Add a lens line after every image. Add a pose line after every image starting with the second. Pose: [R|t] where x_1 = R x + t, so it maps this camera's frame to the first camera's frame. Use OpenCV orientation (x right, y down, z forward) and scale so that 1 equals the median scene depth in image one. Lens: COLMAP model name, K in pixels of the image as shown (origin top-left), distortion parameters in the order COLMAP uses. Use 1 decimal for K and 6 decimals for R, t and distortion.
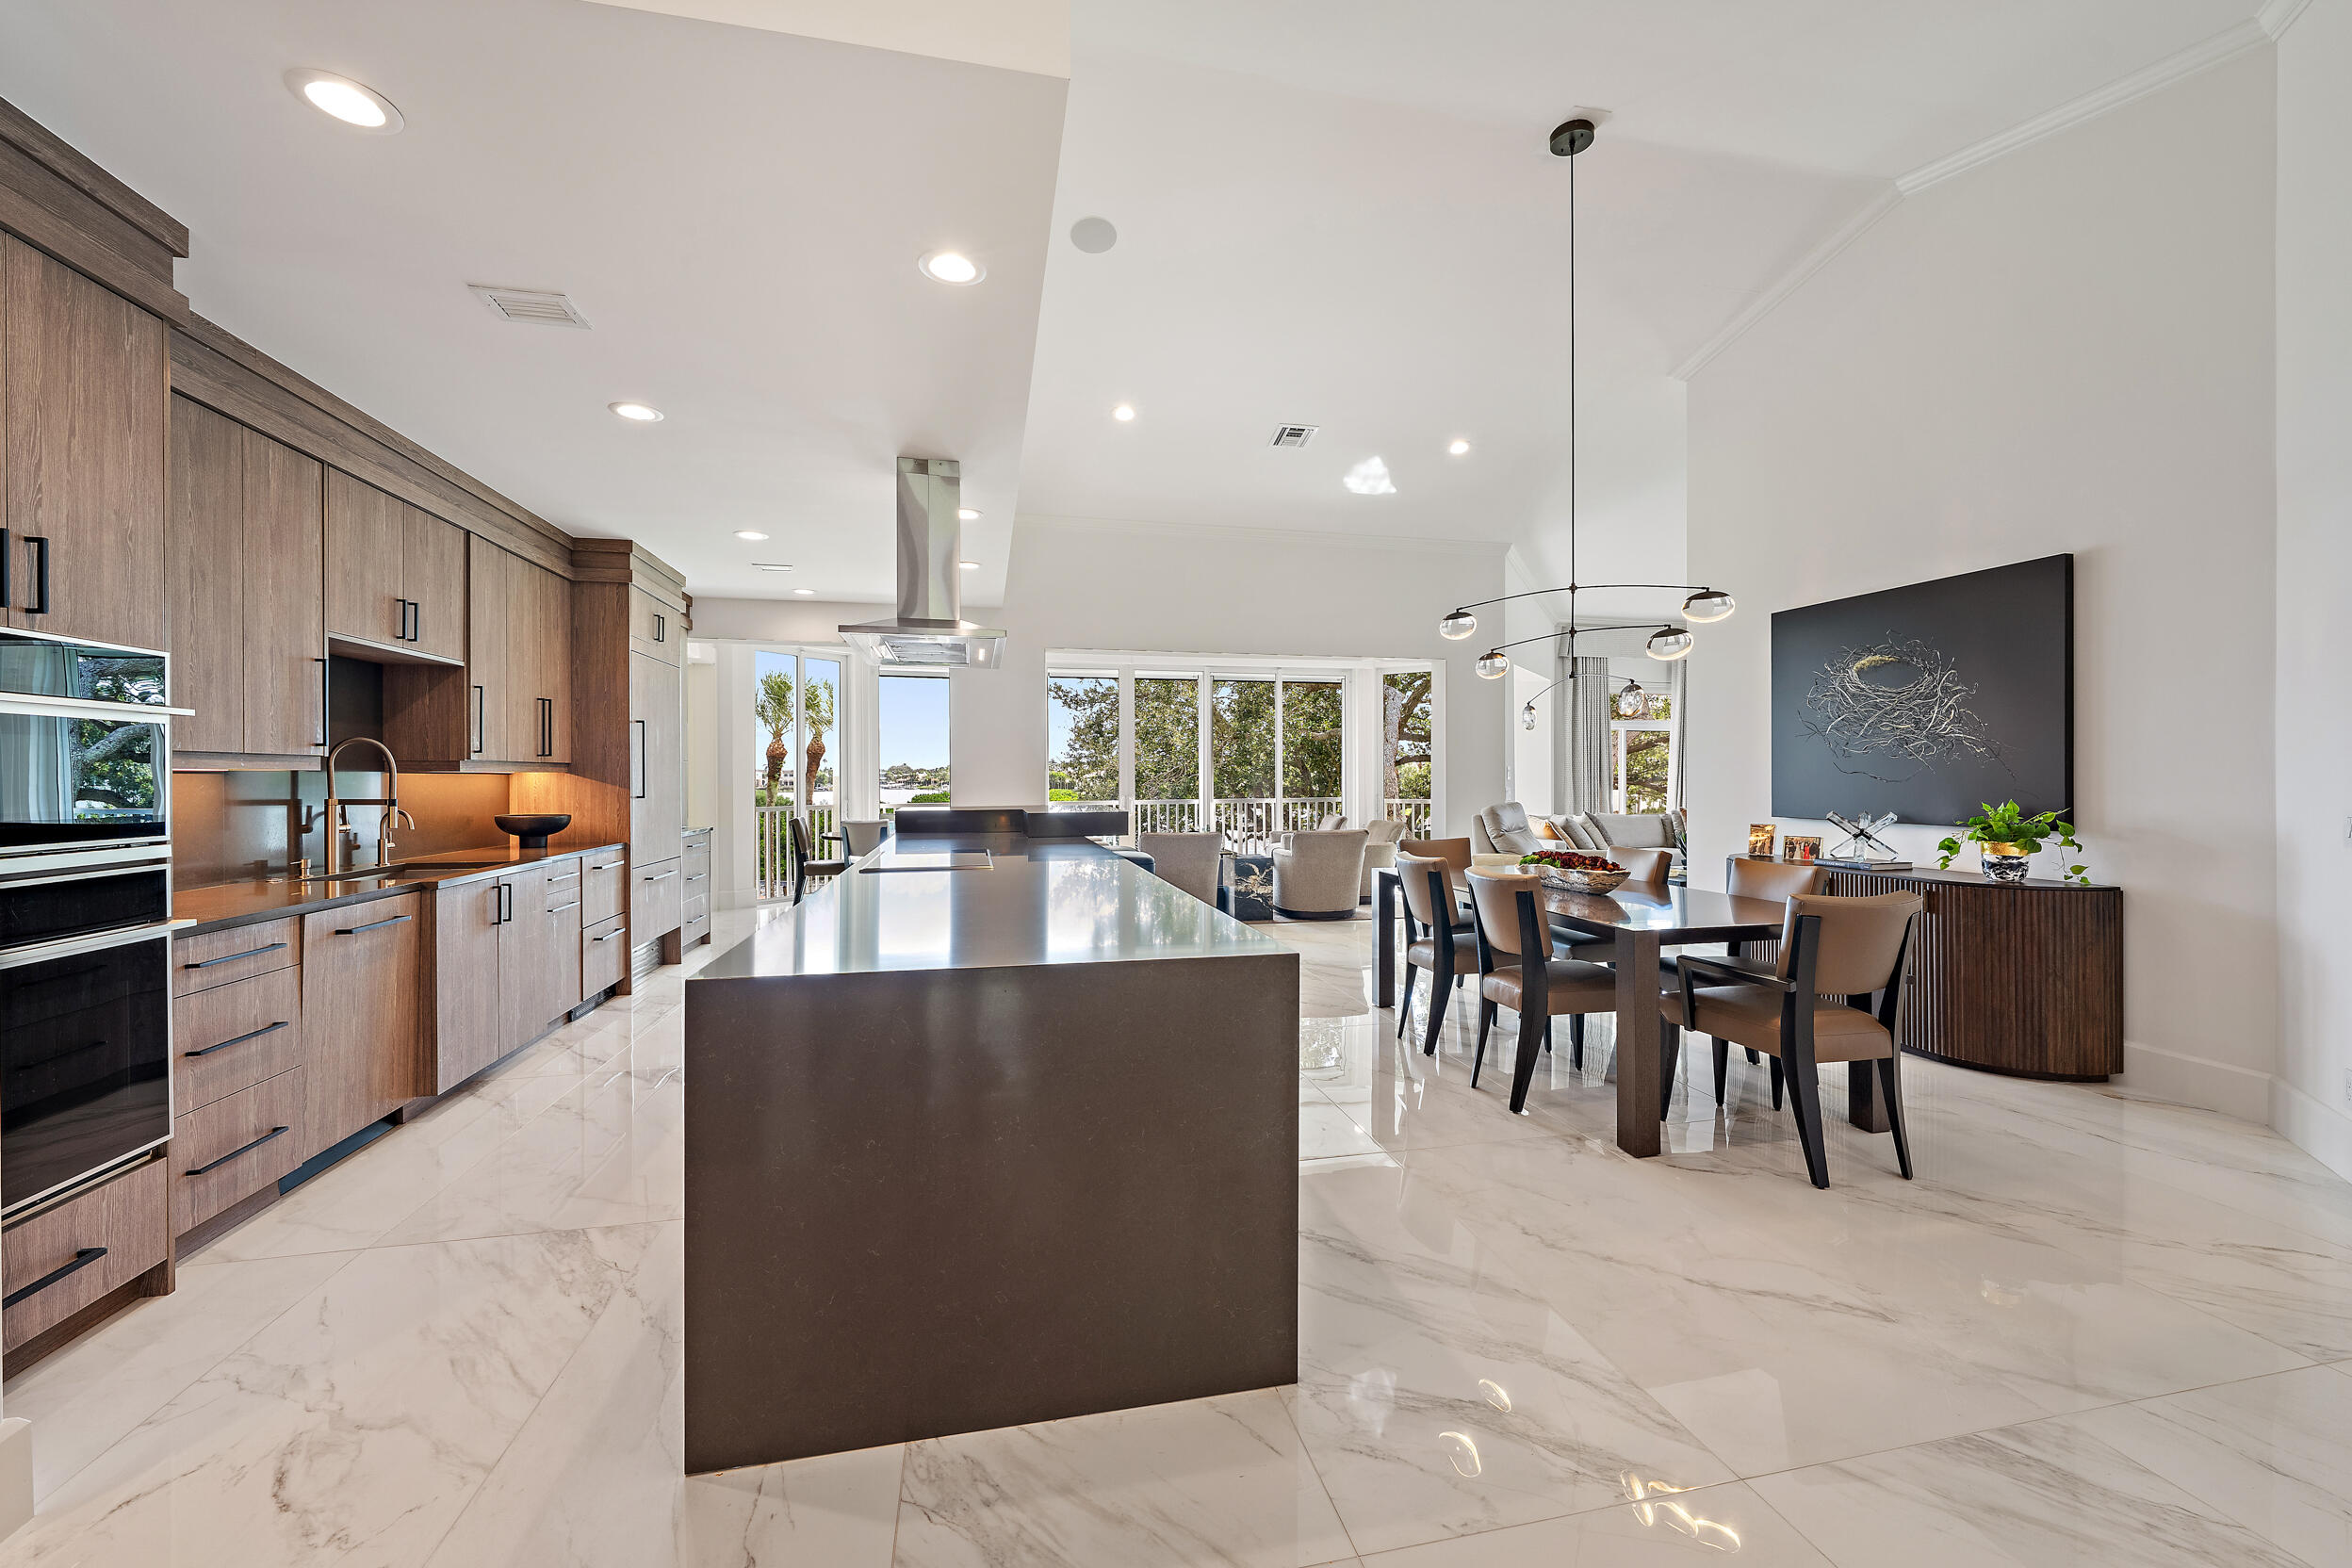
lens RADIAL K [[909.3, 0, 1174.2], [0, 909.3, 777.6], [0, 0, 1]] dist [-0.000456, 0.000016]
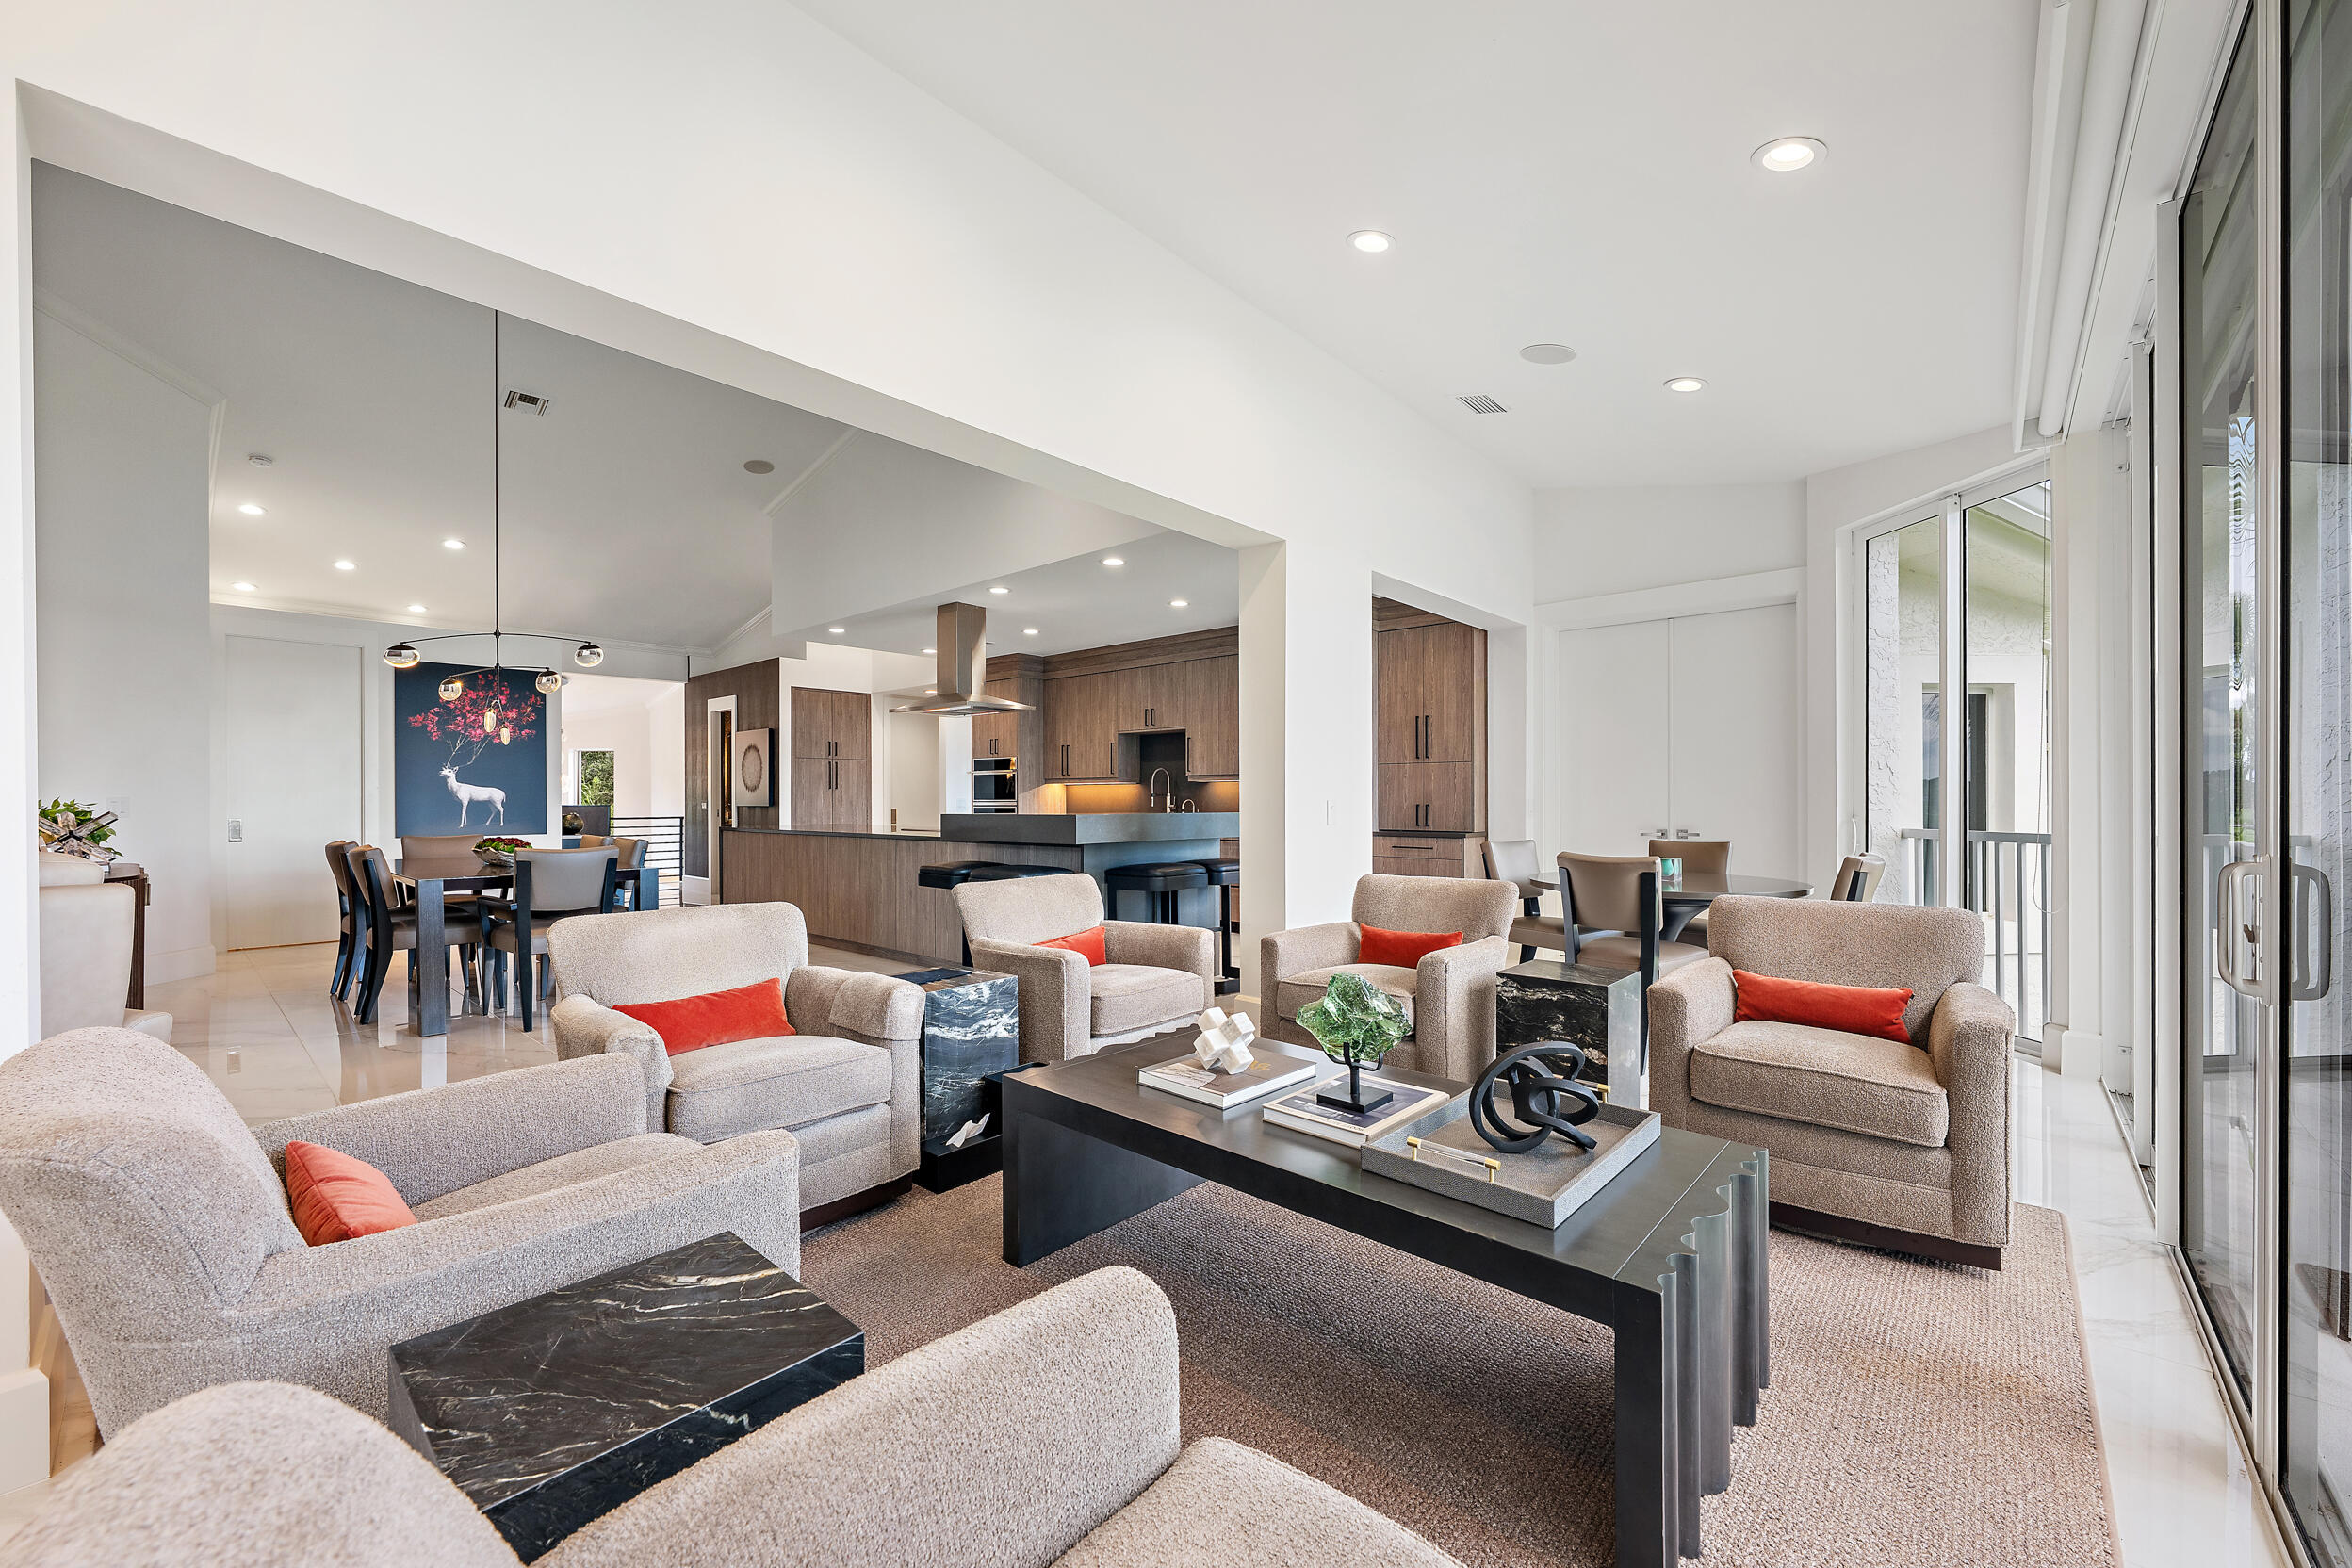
lens RADIAL K [[919.0, 0, 1182.5], [0, 919.0, 790.9], [0, 0, 1]] dist [-0.001384, -0.000170]
pose [[-0.809779, 0.001402, -0.586733, 0.522948], [0.004397, 0.999984, -0.003678, 0.027535], [0.586718, -0.005558, -0.809772, 3.315764]]
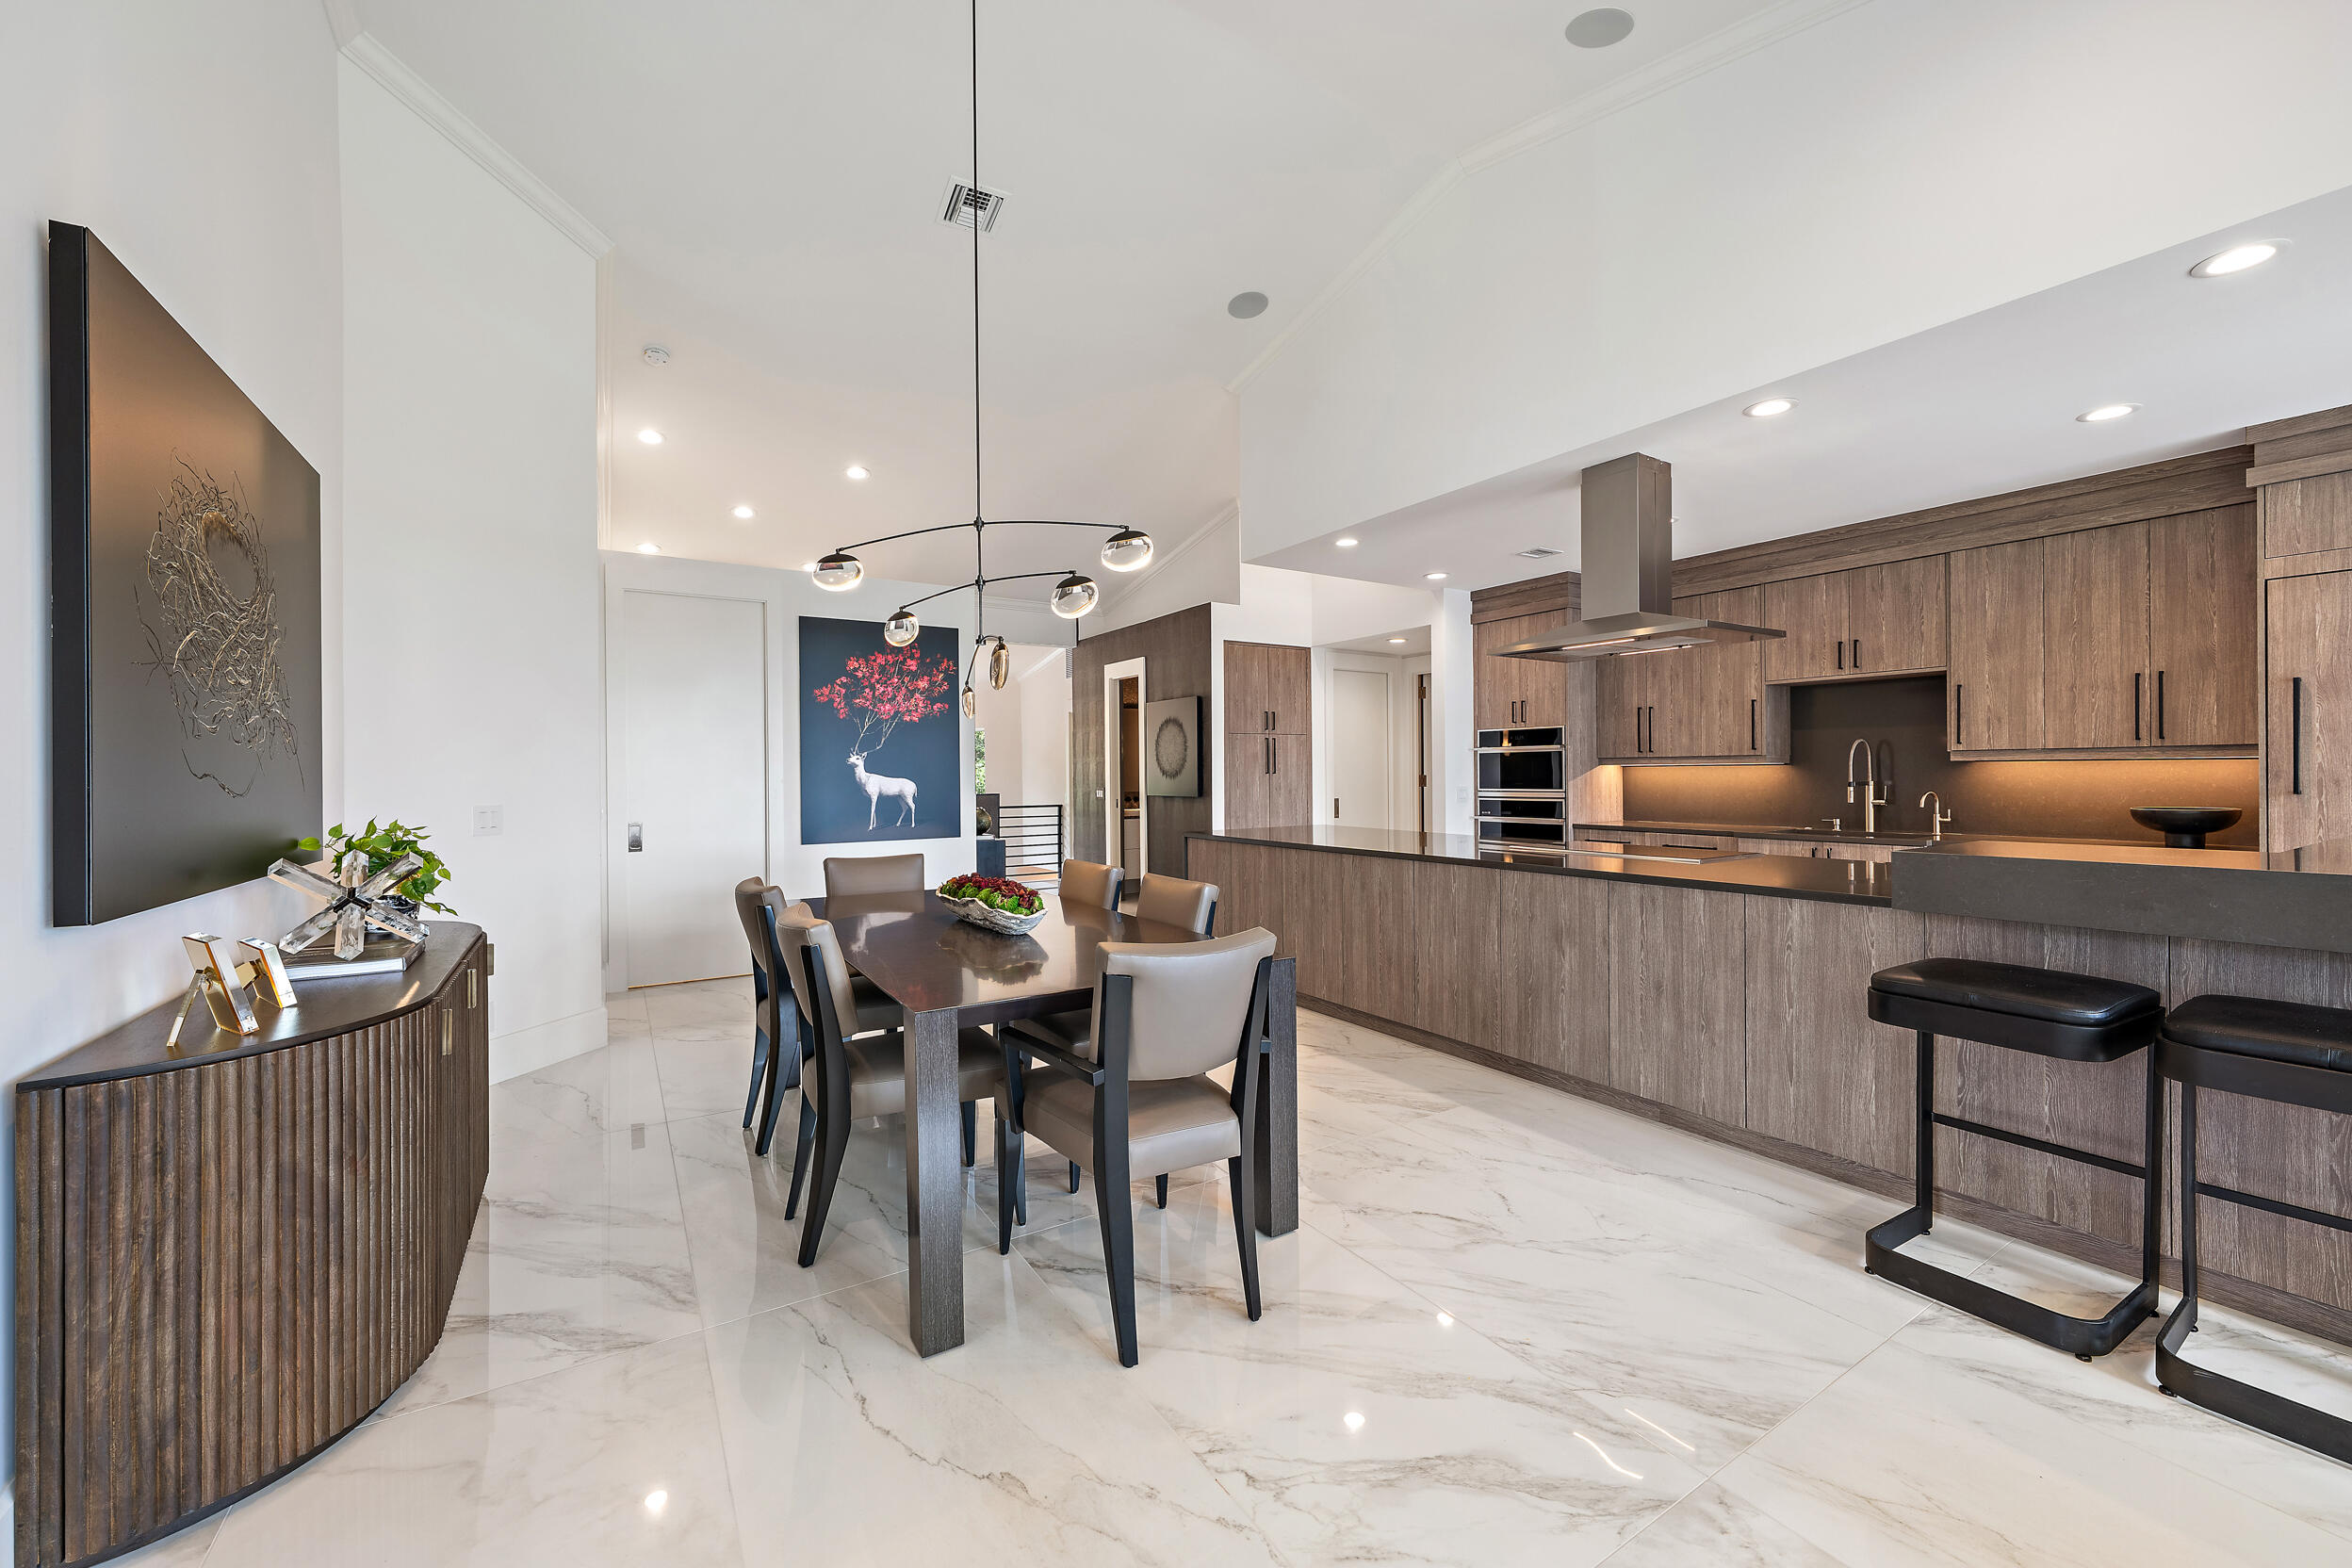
lens RADIAL K [[928.4, 0, 1179.5], [0, 928.4, 765.4], [0, 0, 1]] dist [-0.000861, -0.000121]
pose [[-0.944033, 0.009703, -0.329708, 0.670700], [0.012229, 0.999910, -0.005587, -0.007756], [0.329624, -0.009307, -0.944067, 2.254605]]
